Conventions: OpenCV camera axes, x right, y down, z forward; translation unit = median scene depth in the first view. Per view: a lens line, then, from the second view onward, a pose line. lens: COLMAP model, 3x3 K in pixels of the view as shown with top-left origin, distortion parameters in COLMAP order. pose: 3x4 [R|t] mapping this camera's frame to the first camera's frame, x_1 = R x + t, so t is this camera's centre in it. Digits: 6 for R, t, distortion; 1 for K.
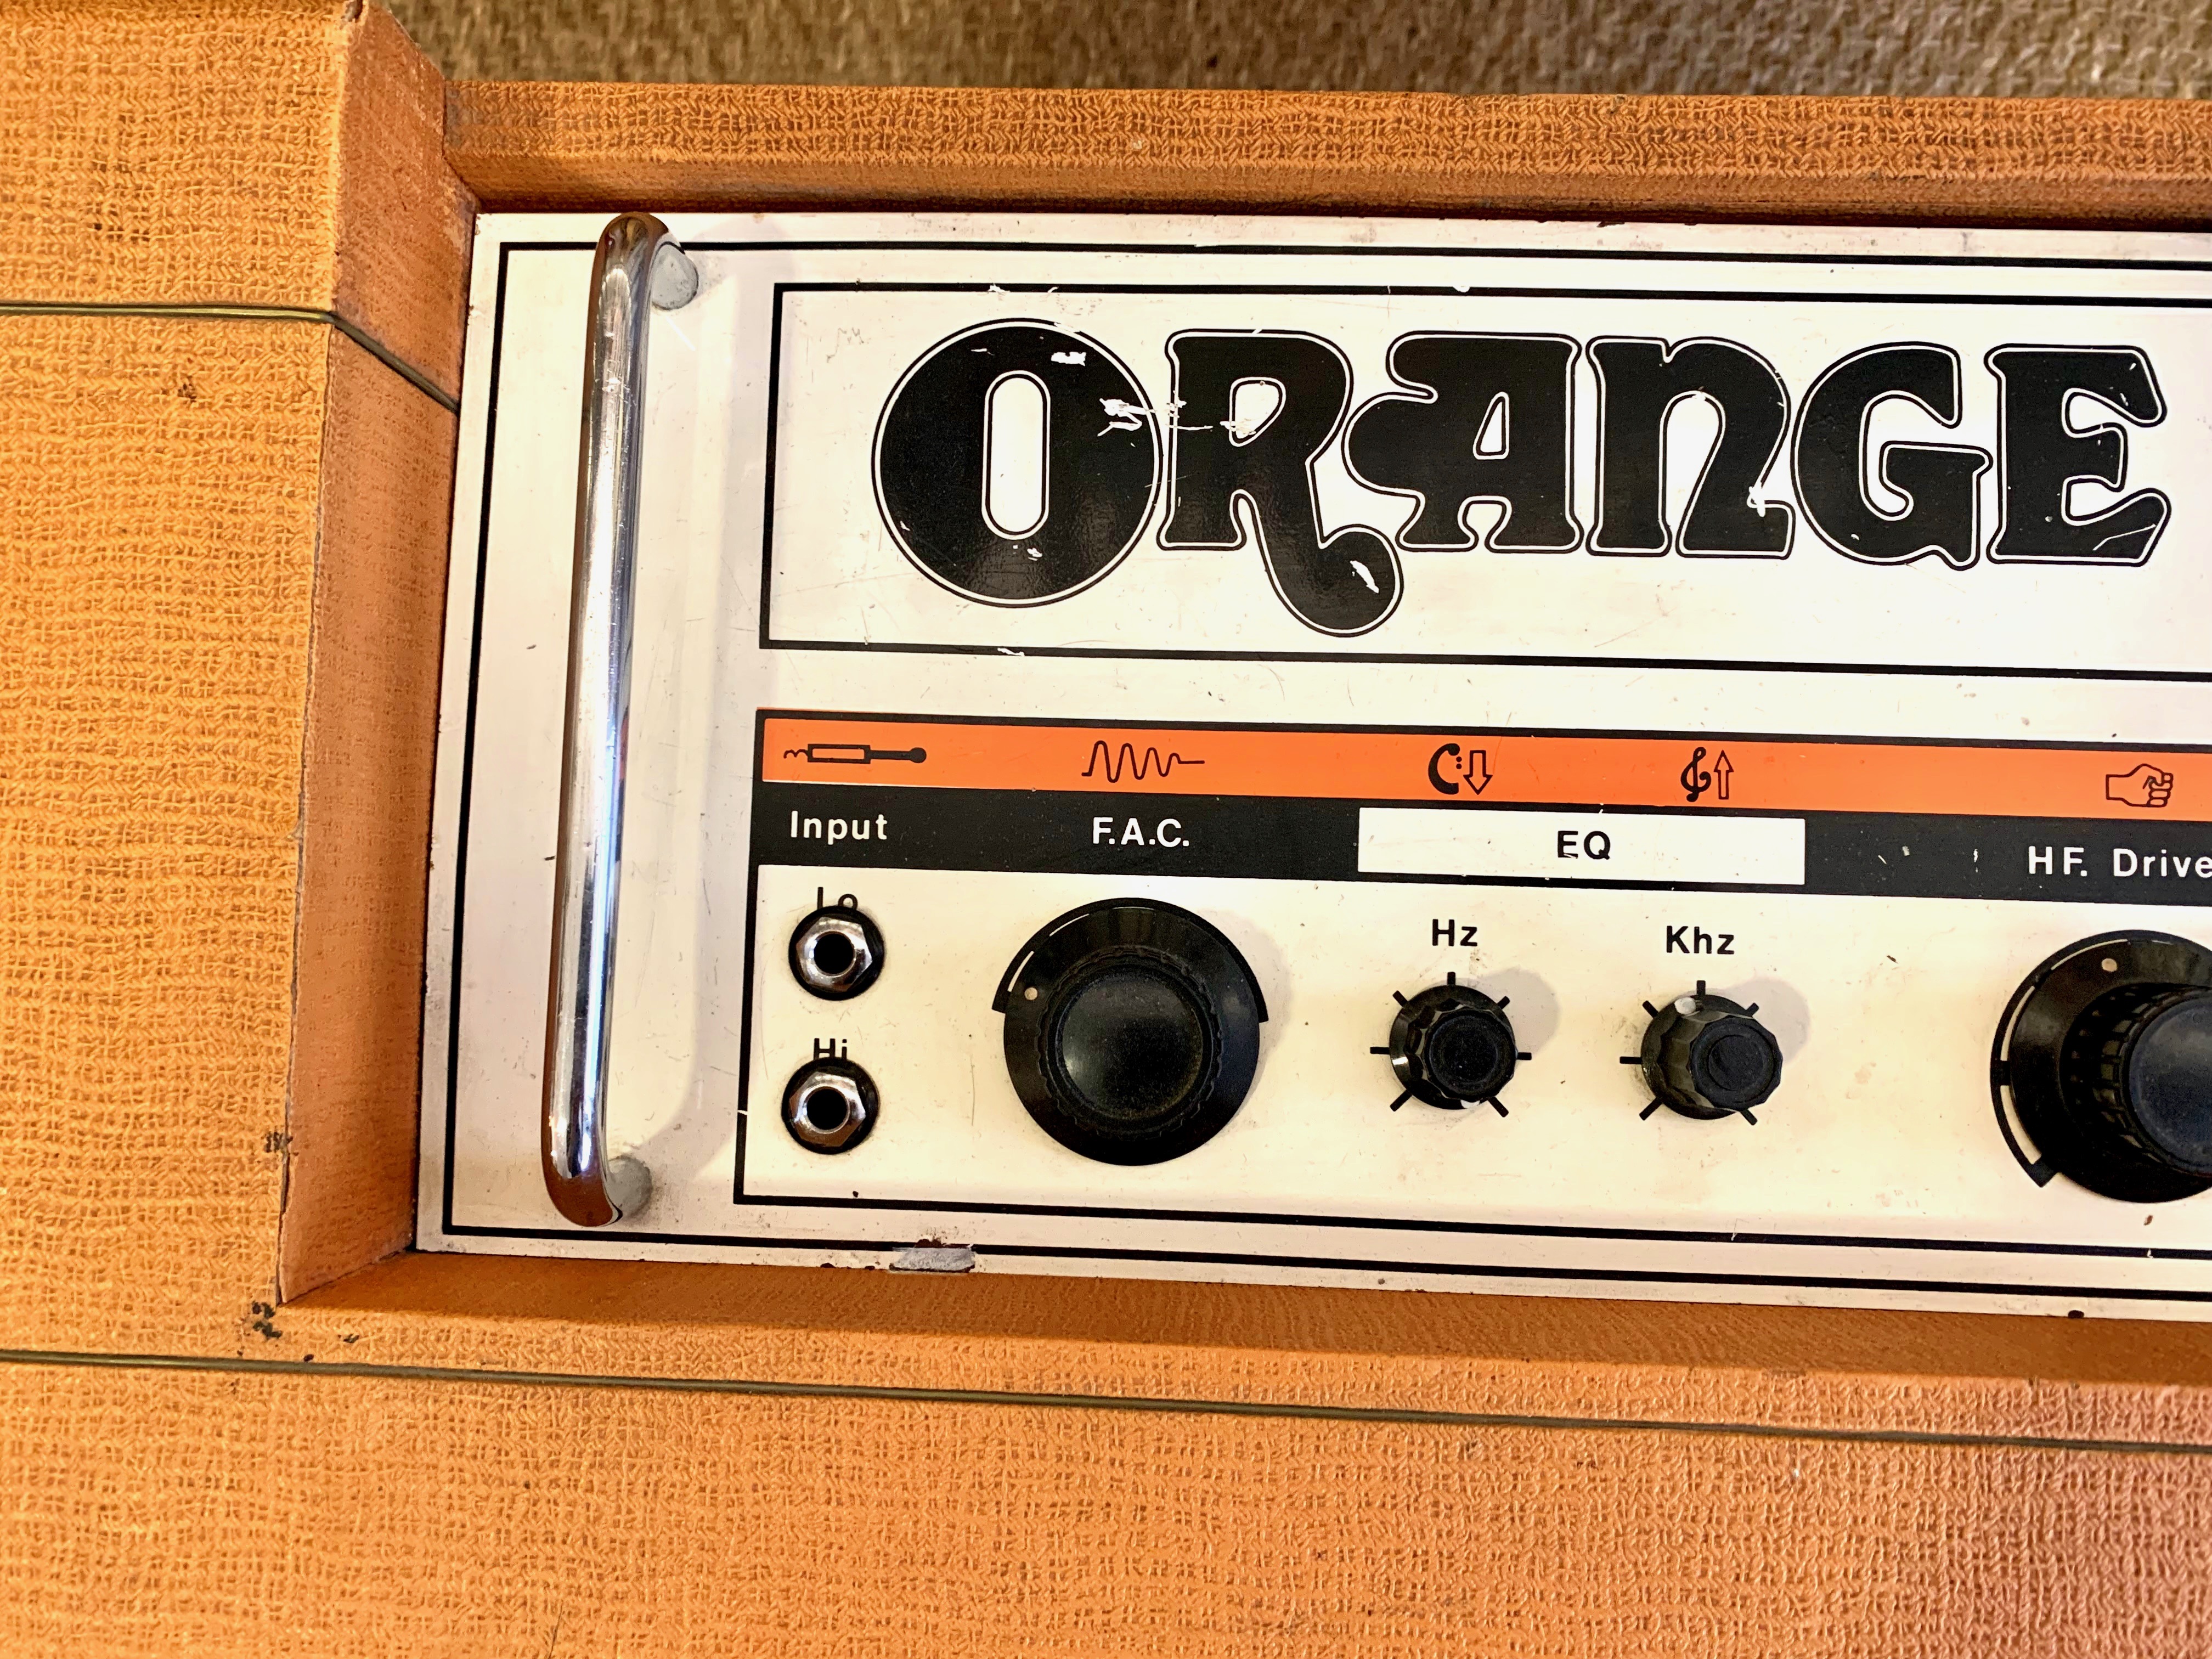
lens RADIAL K [[1781.4, 0, 1130.5], [0, 1781.4, 935.8], [0, 0, 1]] dist [-0.007234, 0.004980]
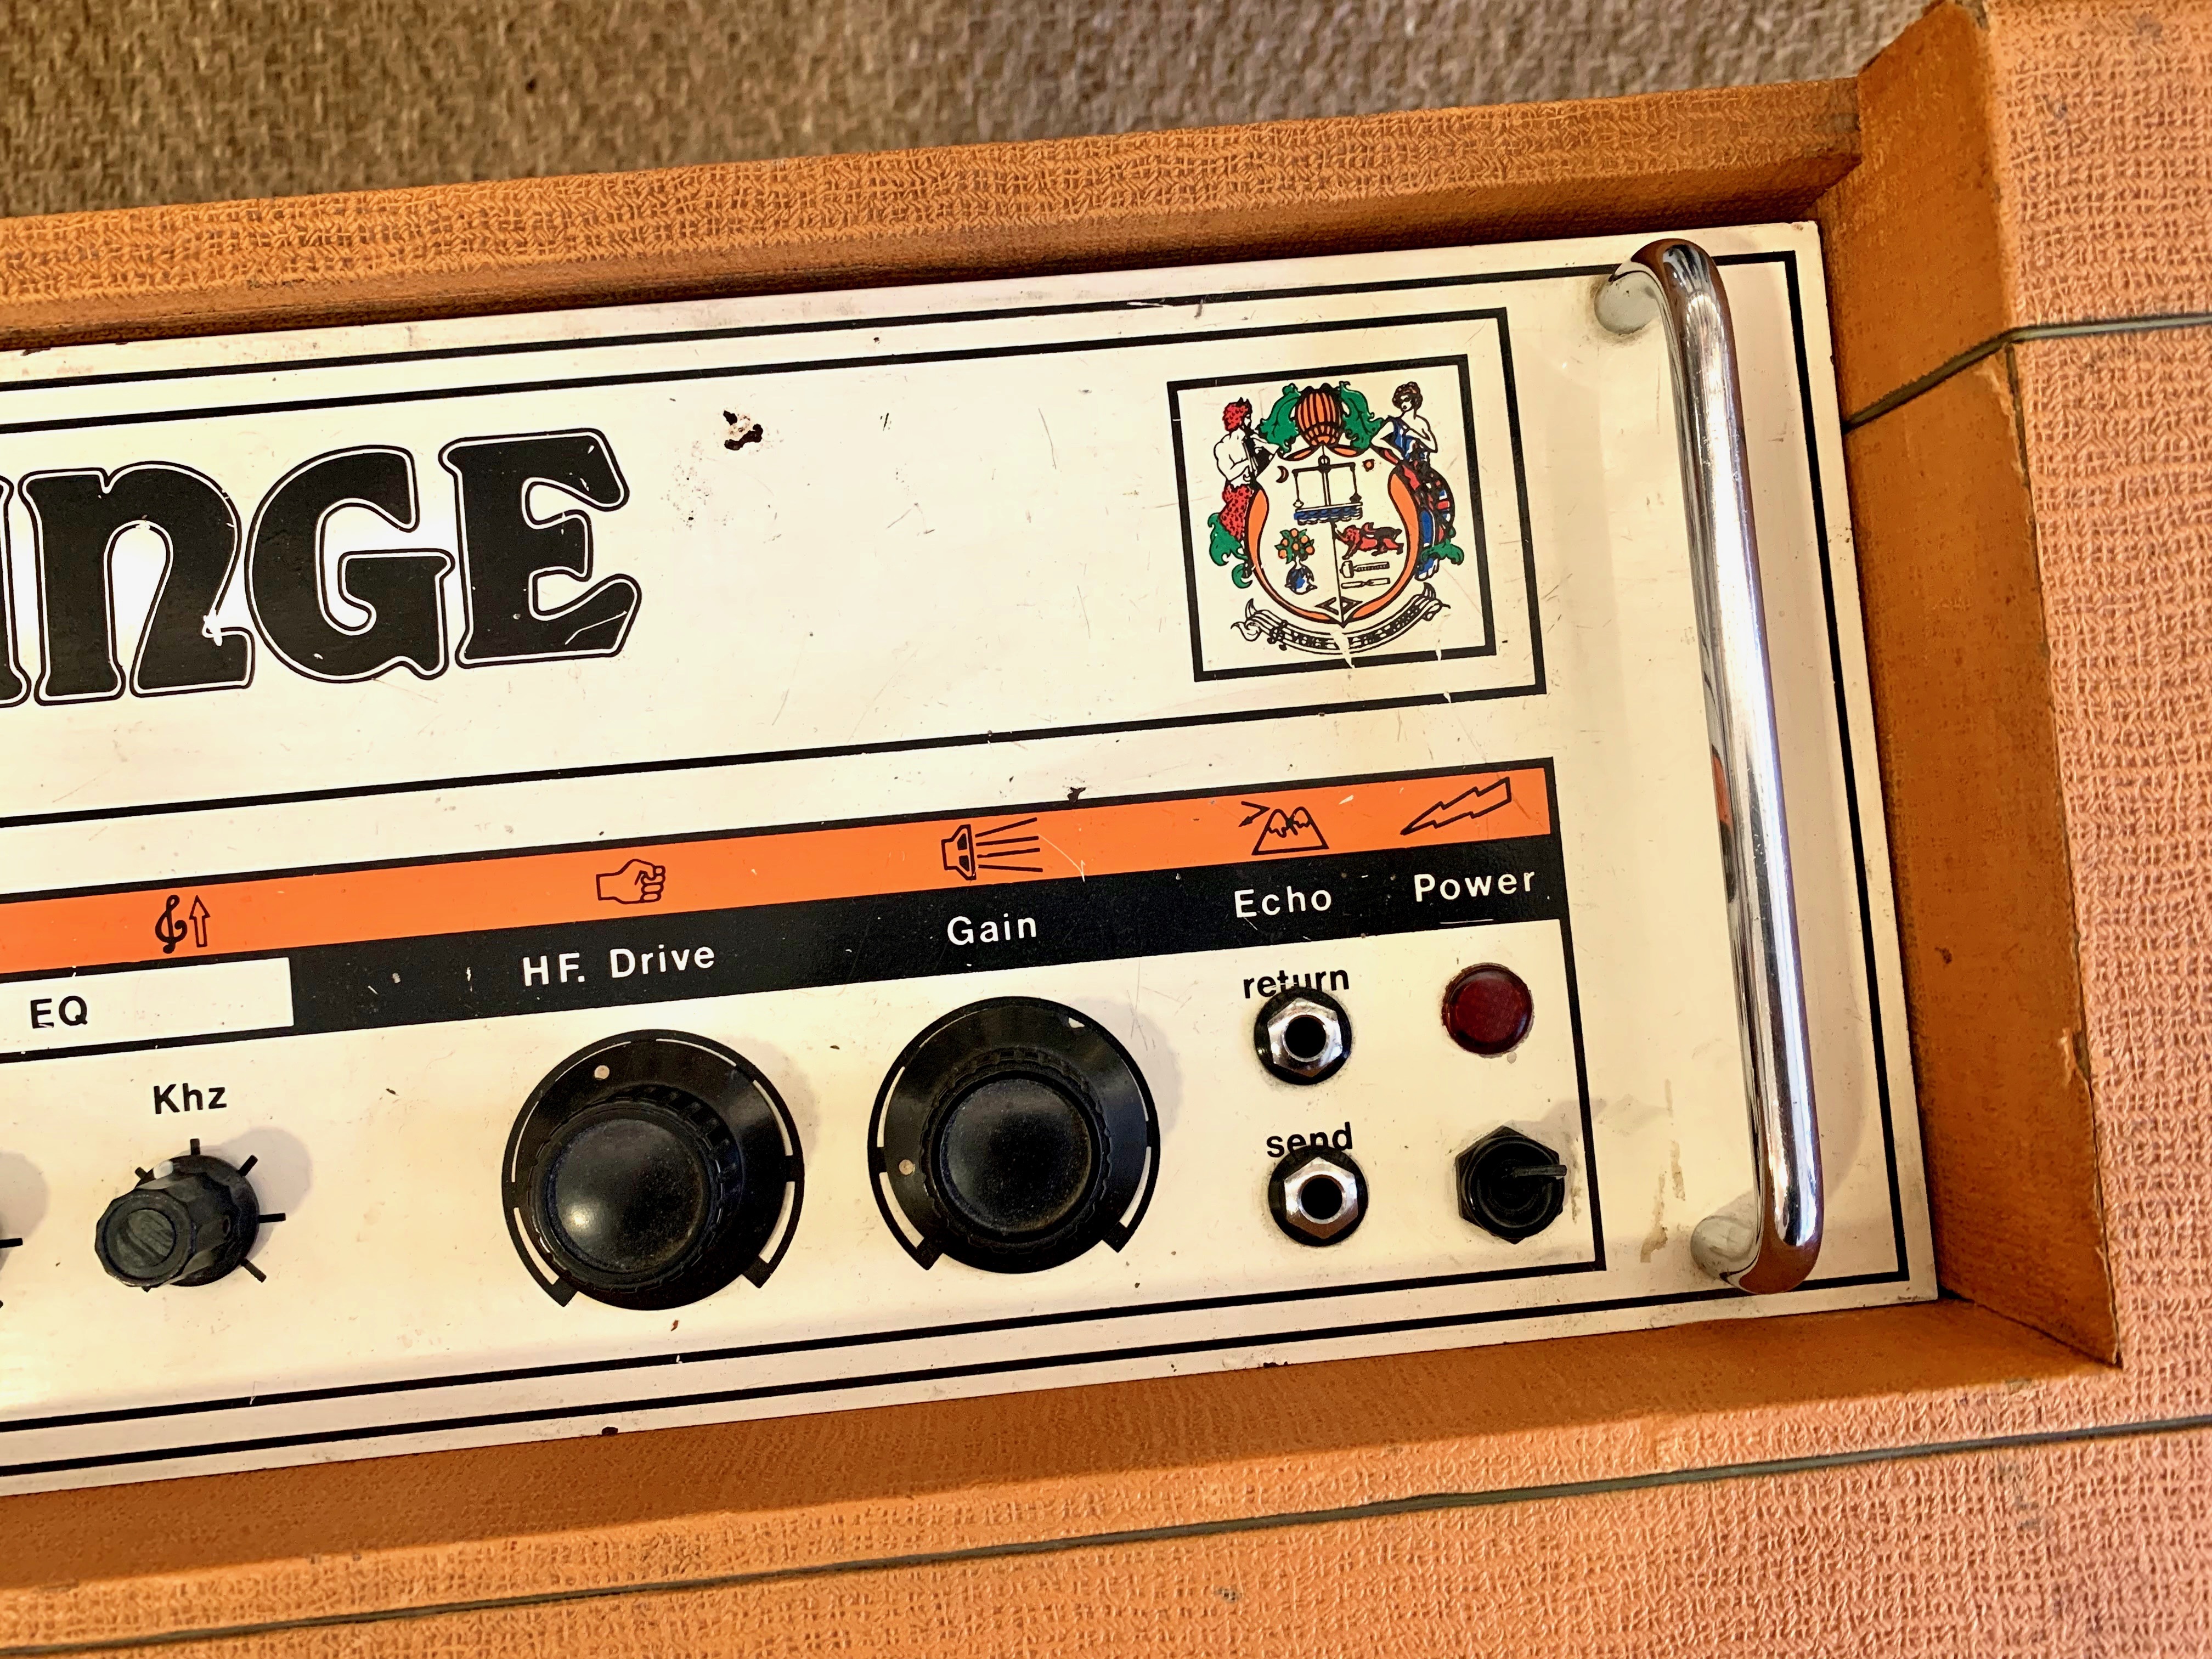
lens RADIAL K [[1781.4, 0, 1130.5], [0, 1781.4, 935.8], [0, 0, 1]] dist [-0.007234, 0.004980]
pose [[0.988525, -0.122553, 0.088313, 0.735726], [0.121060, 0.992399, 0.022089, -0.042829], [-0.090349, -0.011145, 0.995848, 0.003130]]
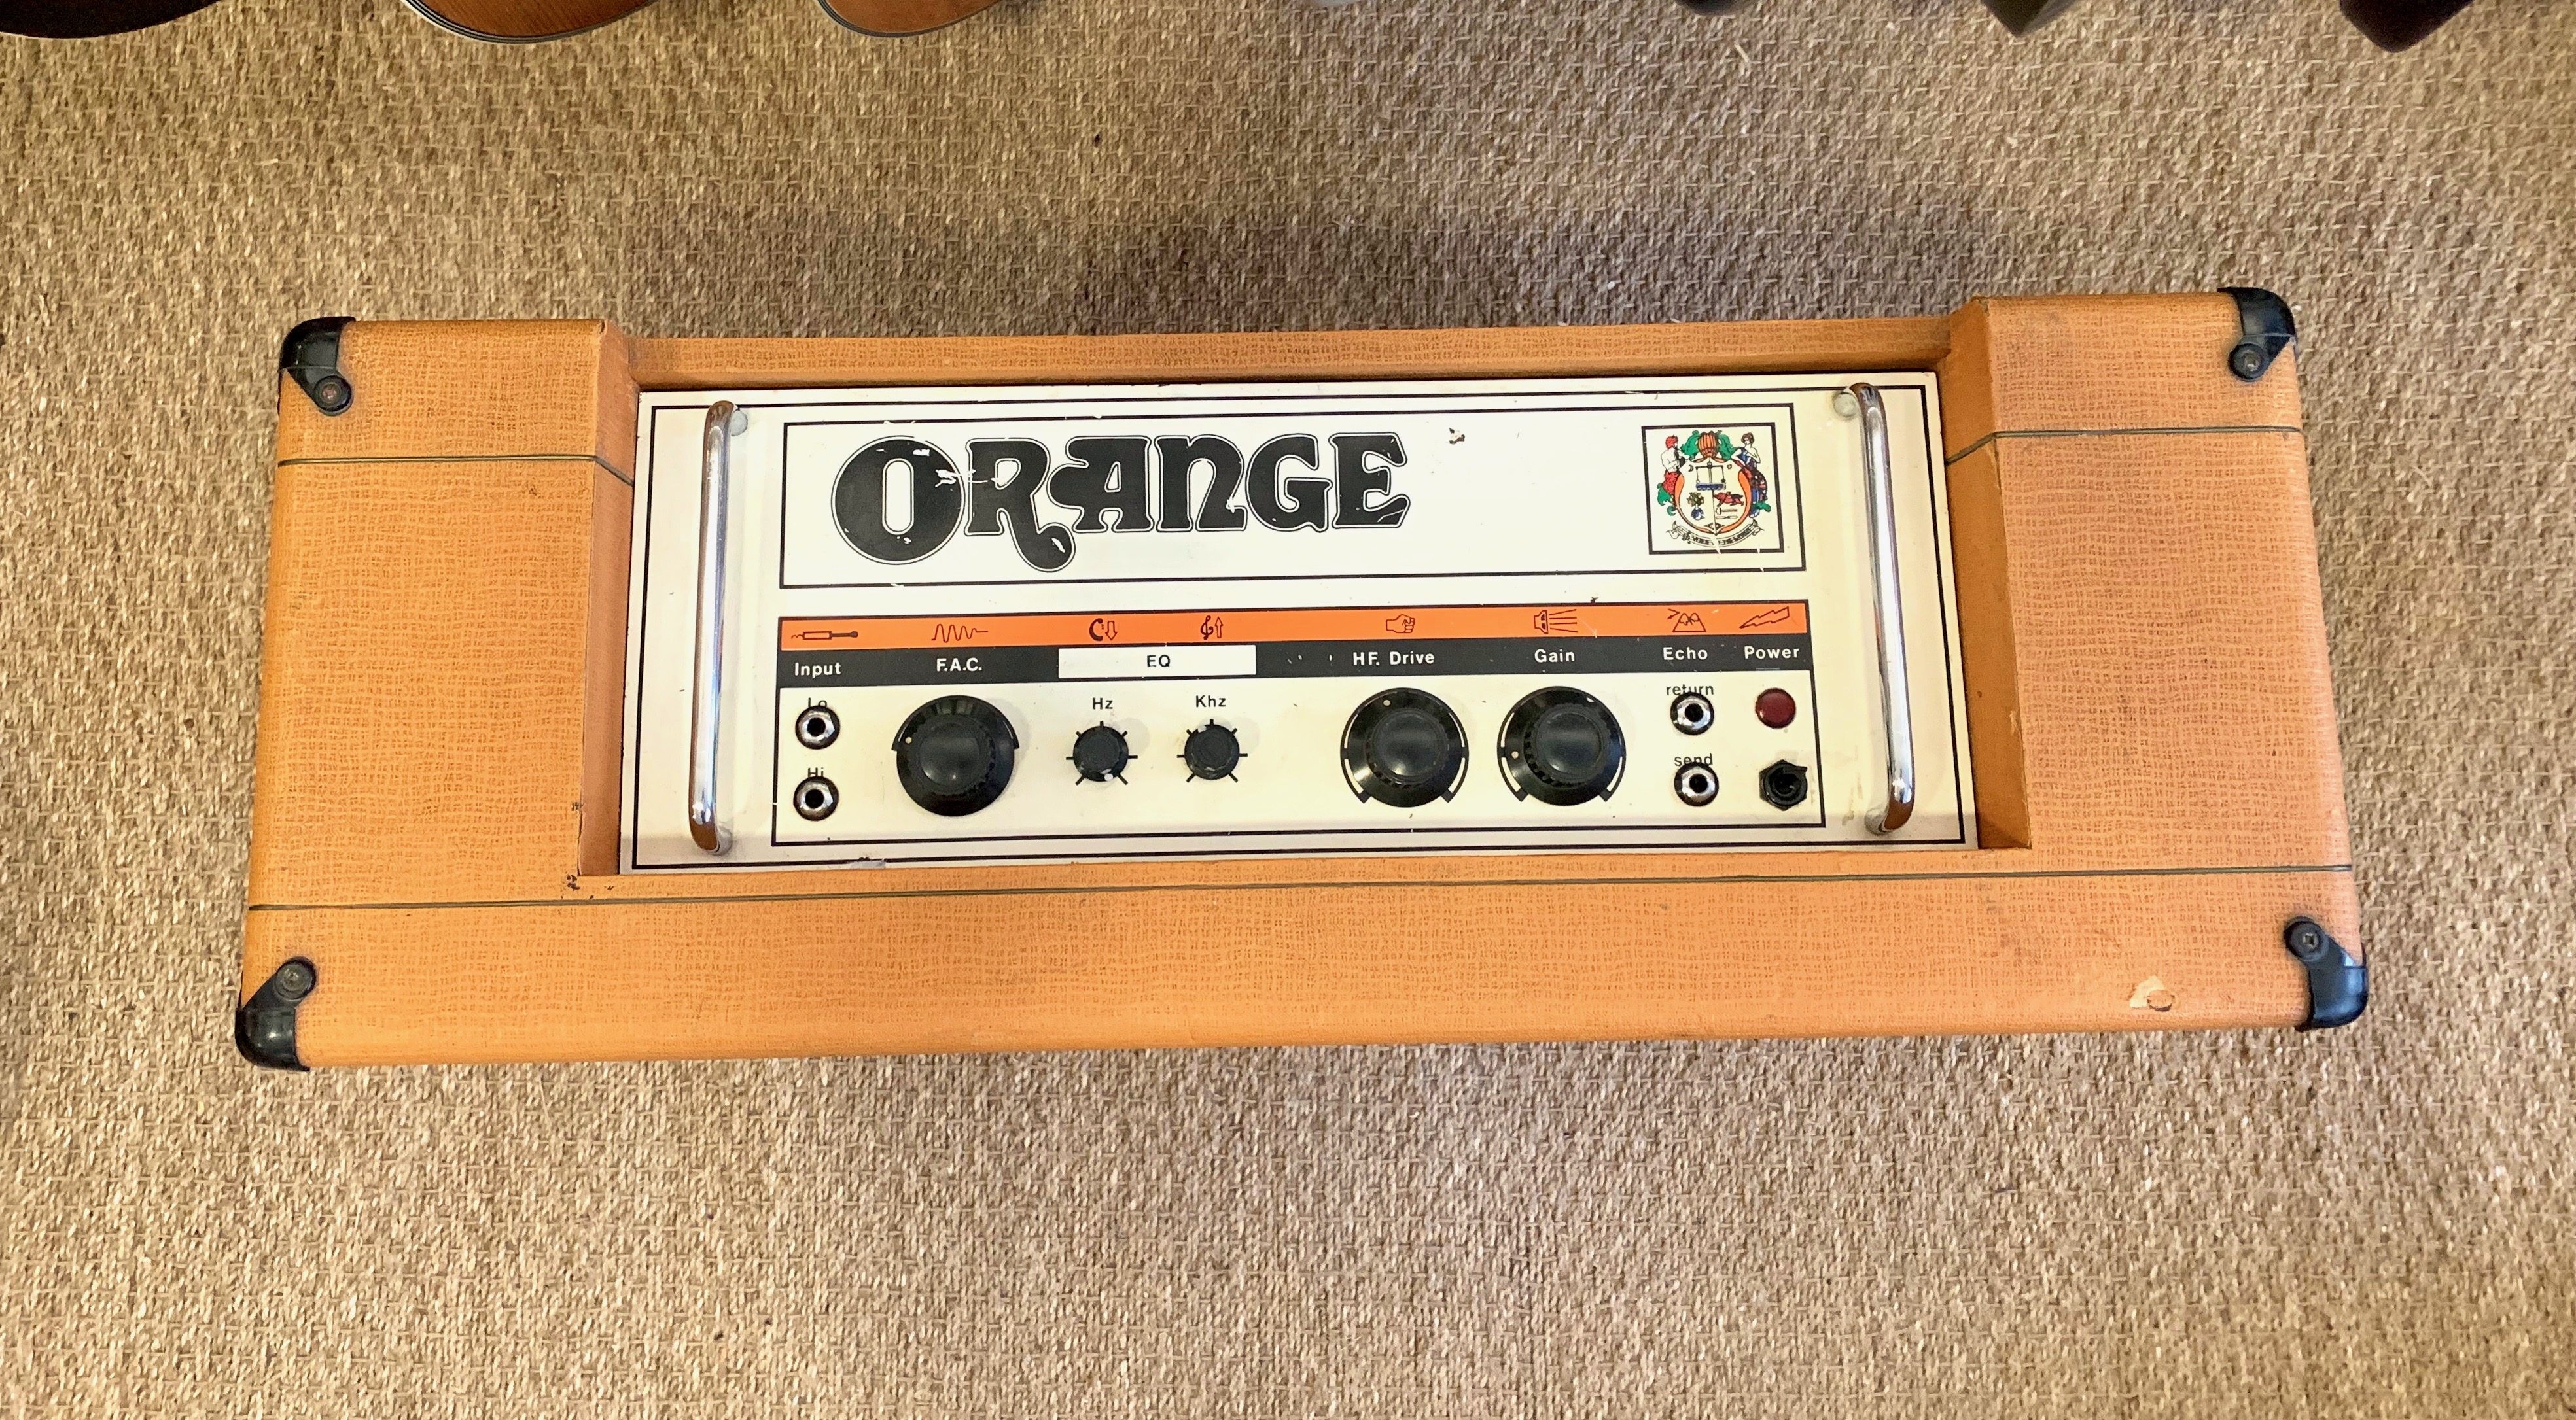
lens RADIAL K [[2046.0, 0, 1276.3], [0, 2046.0, 576.3], [0, 0, 1]] dist [0.060846, -0.007097]
pose [[0.997573, -0.041497, 0.055919, 0.262091], [0.049634, 0.986974, -0.153034, 0.241593], [-0.048840, 0.155438, 0.986638, -1.536672]]
